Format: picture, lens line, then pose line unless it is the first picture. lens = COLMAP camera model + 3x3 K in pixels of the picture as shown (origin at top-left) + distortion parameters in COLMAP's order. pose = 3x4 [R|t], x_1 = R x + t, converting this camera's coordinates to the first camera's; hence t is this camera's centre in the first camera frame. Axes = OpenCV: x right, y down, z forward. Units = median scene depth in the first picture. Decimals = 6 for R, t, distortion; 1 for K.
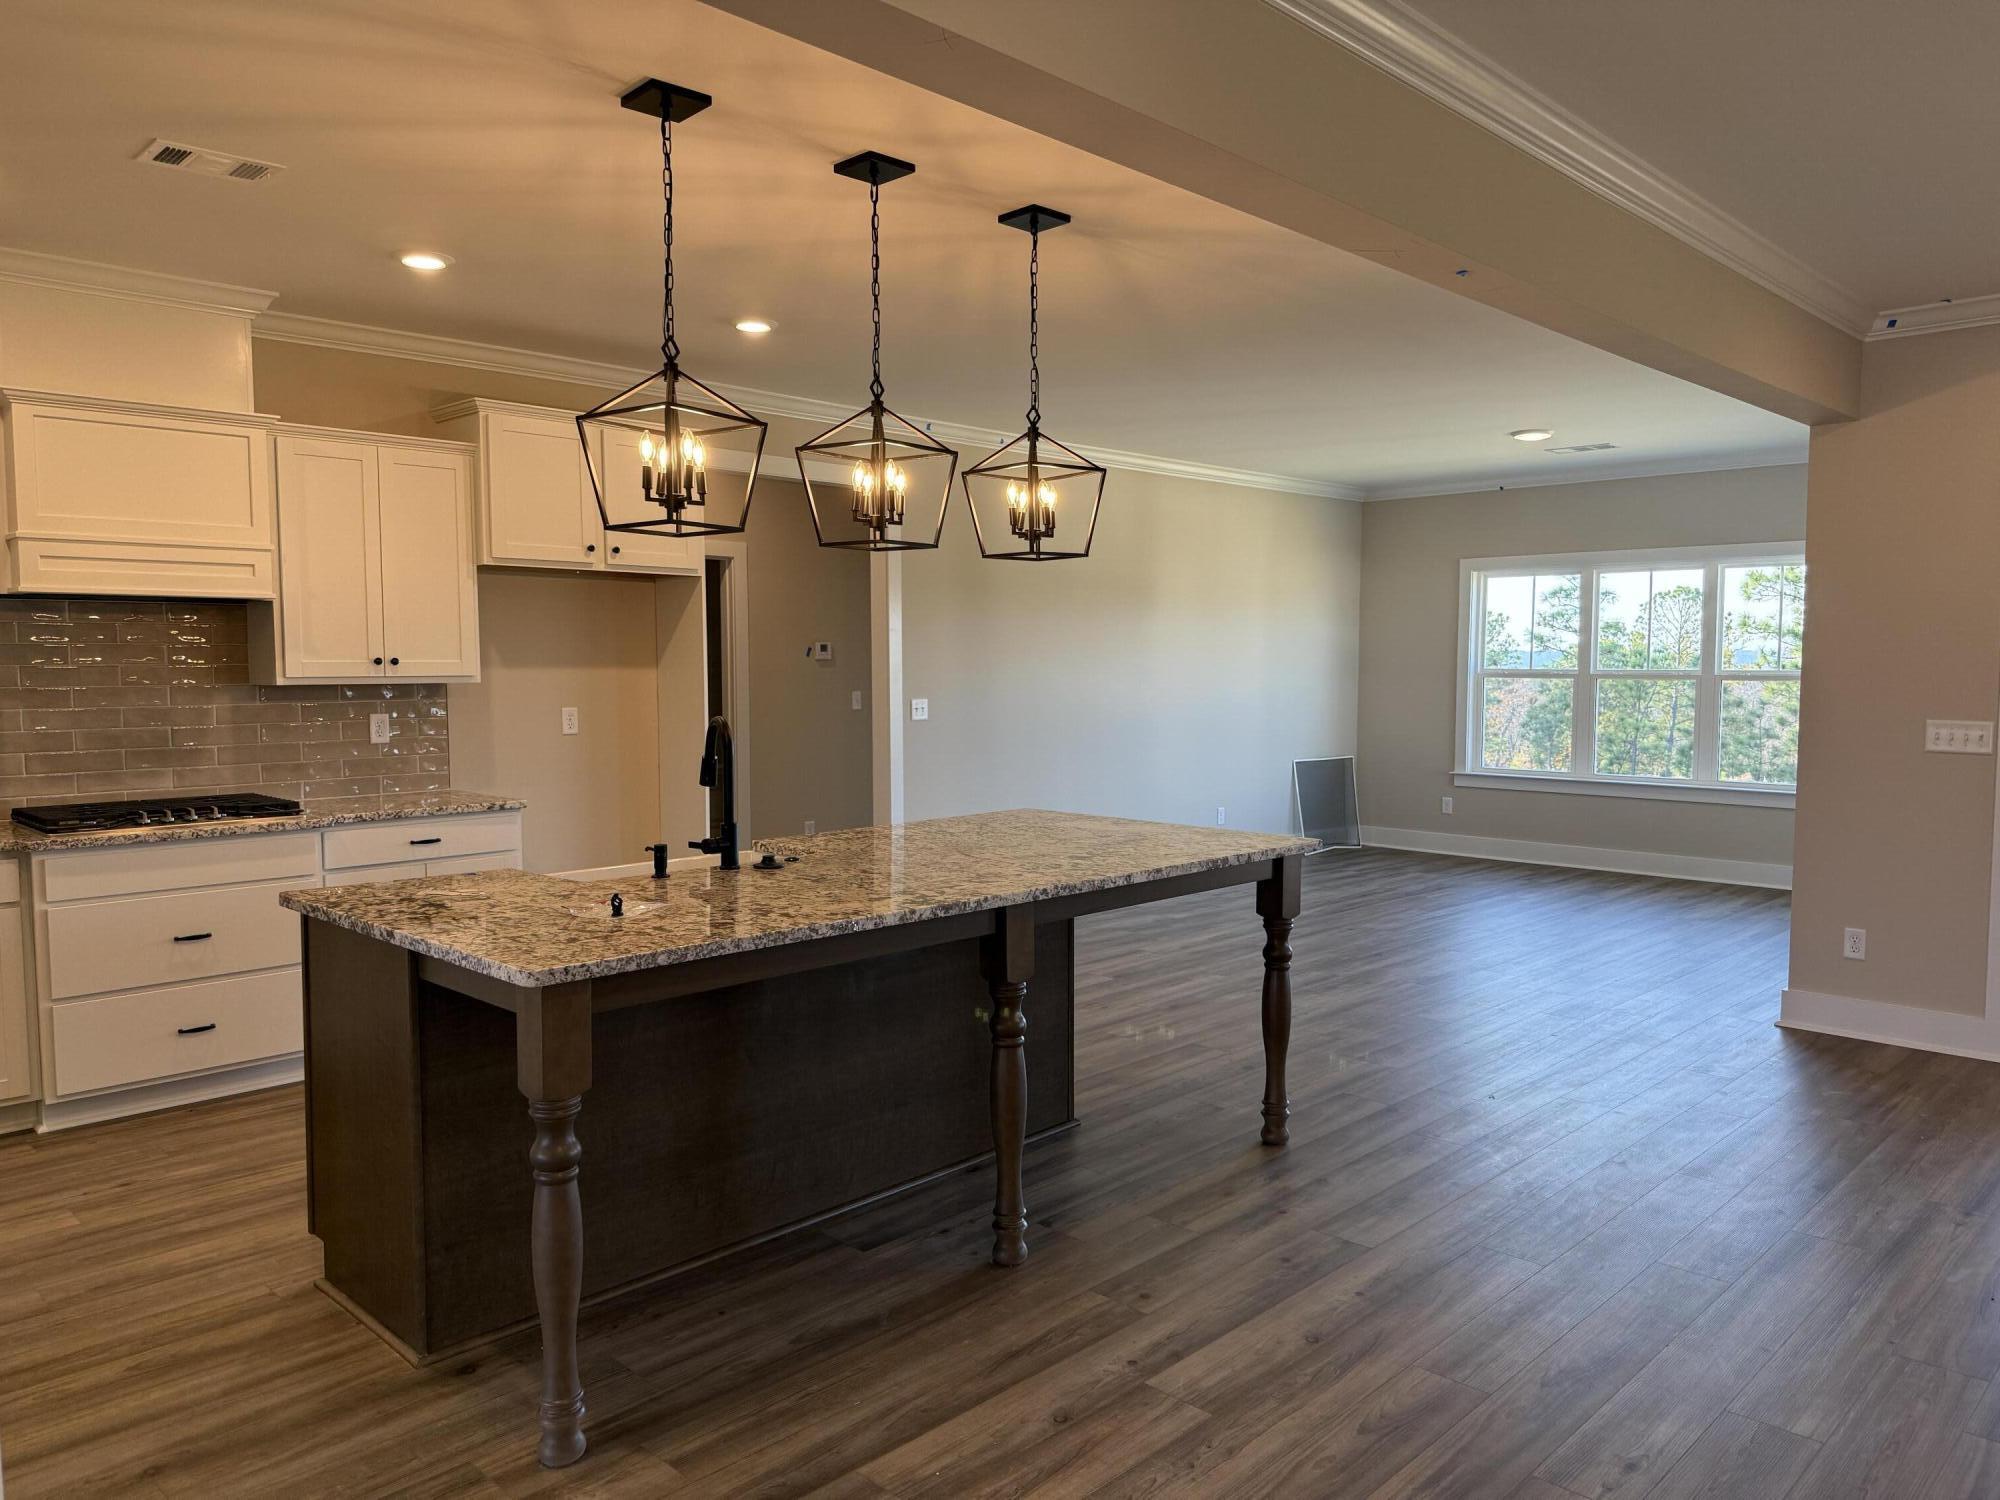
lens RADIAL K [[1407.2, 0, 1010.5], [0, 1407.2, 756.4], [0, 0, 1]] dist [0.133191, -0.191763]
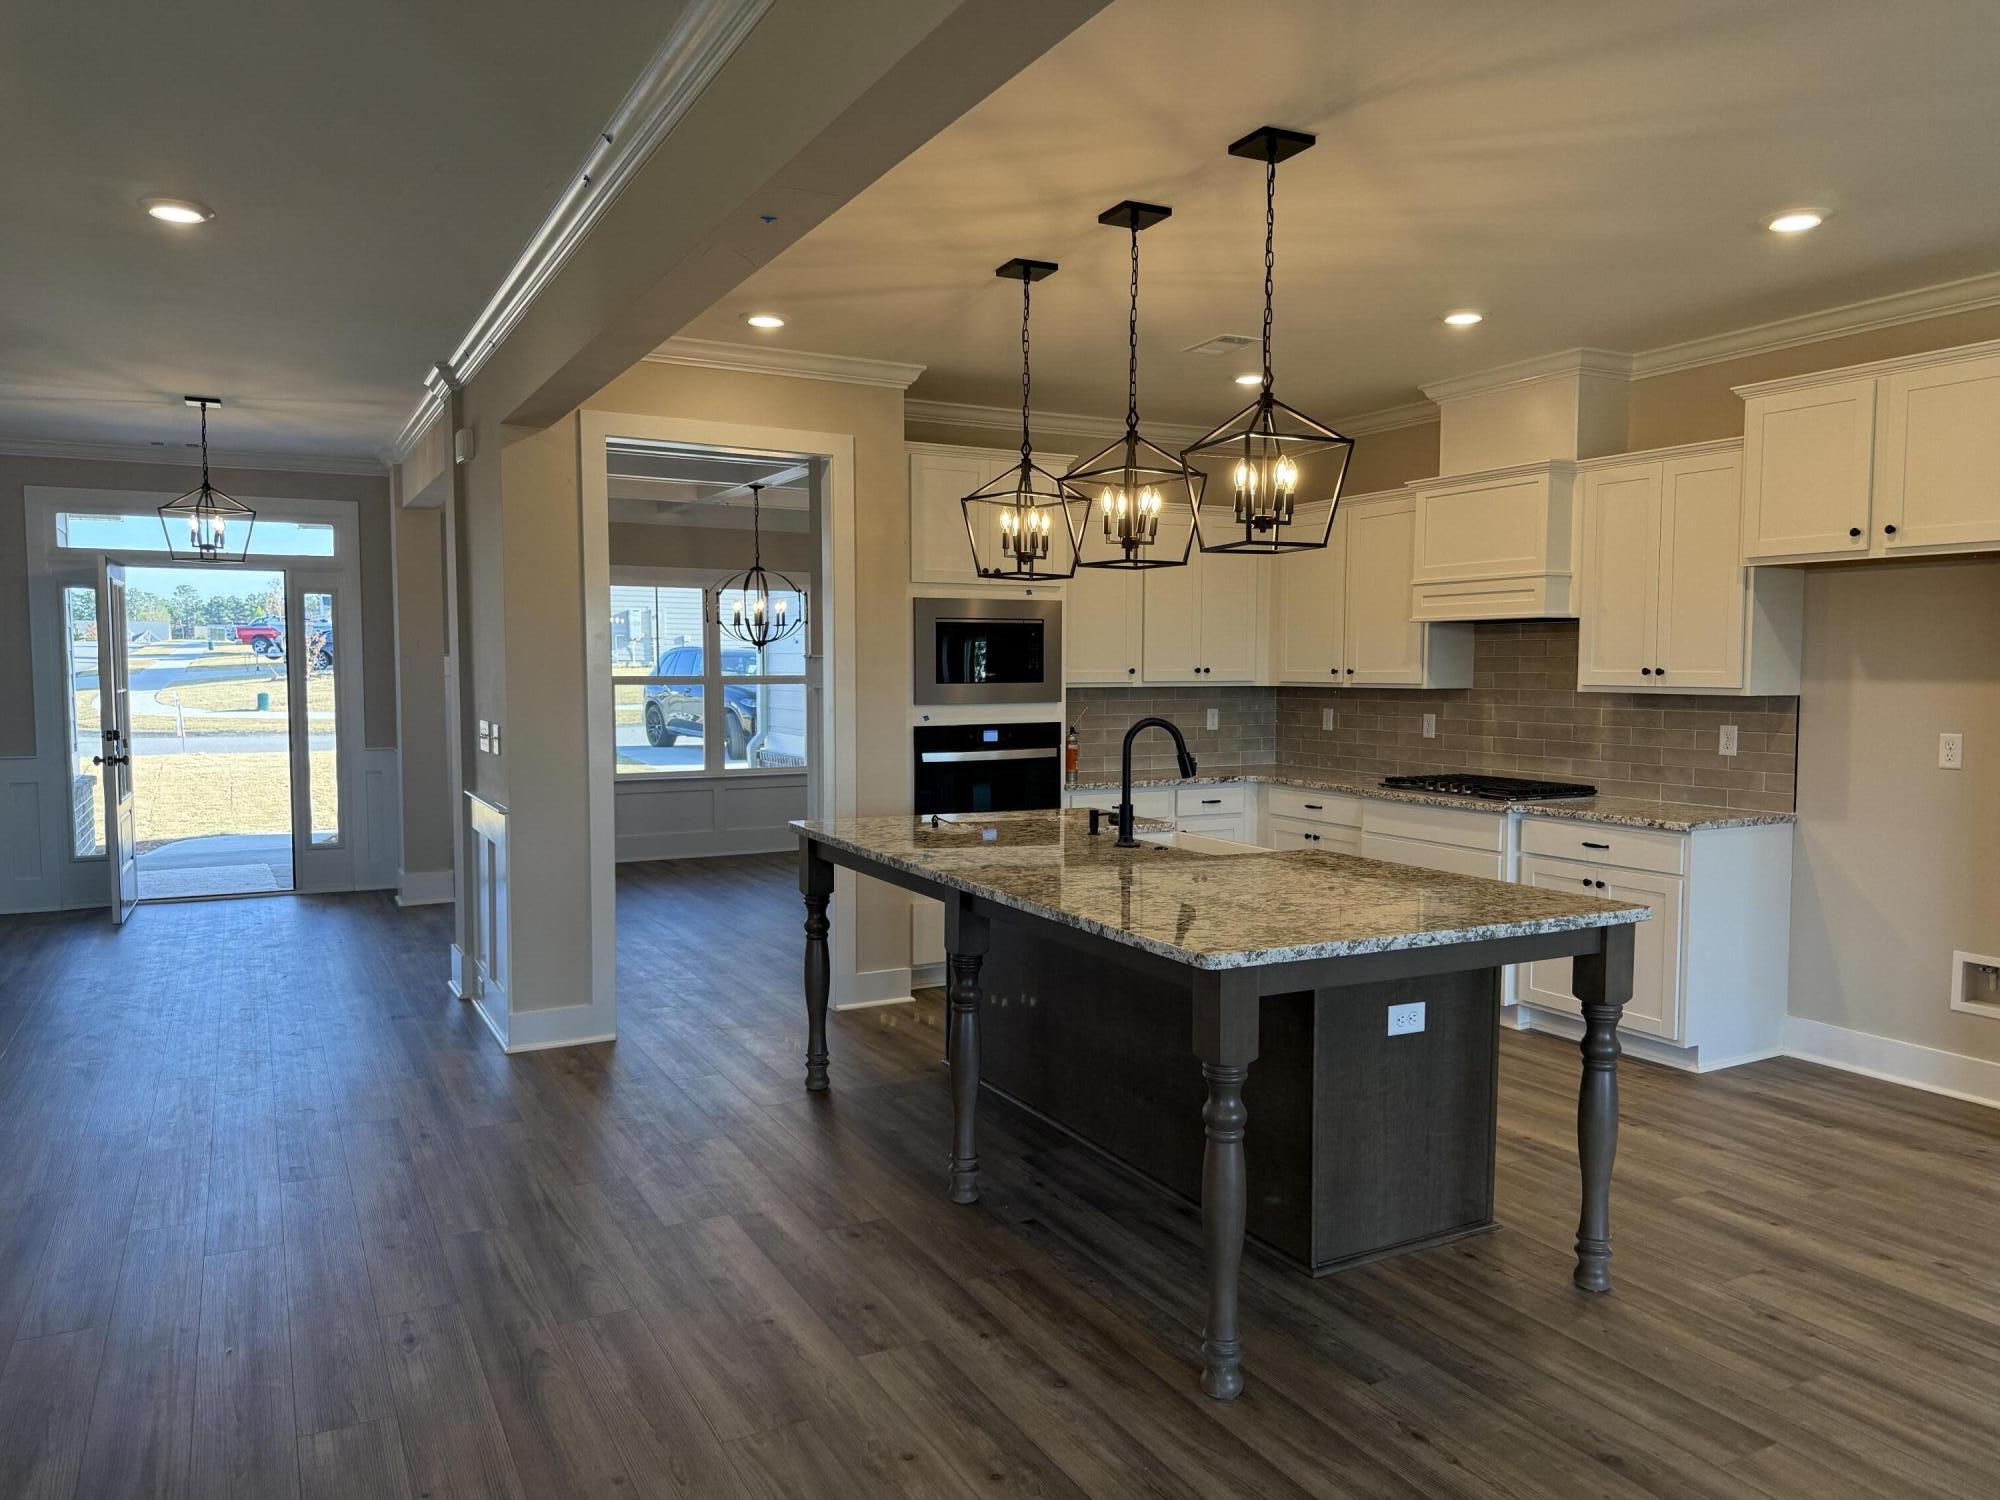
lens RADIAL K [[1407.2, 0, 1010.5], [0, 1407.2, 756.4], [0, 0, 1]] dist [0.133191, -0.191763]
pose [[-0.303599, 0.063374, -0.950690, 0.786363], [-0.068169, 0.993784, 0.088016, -0.075302], [0.950358, 0.091530, -0.297392, 1.010017]]
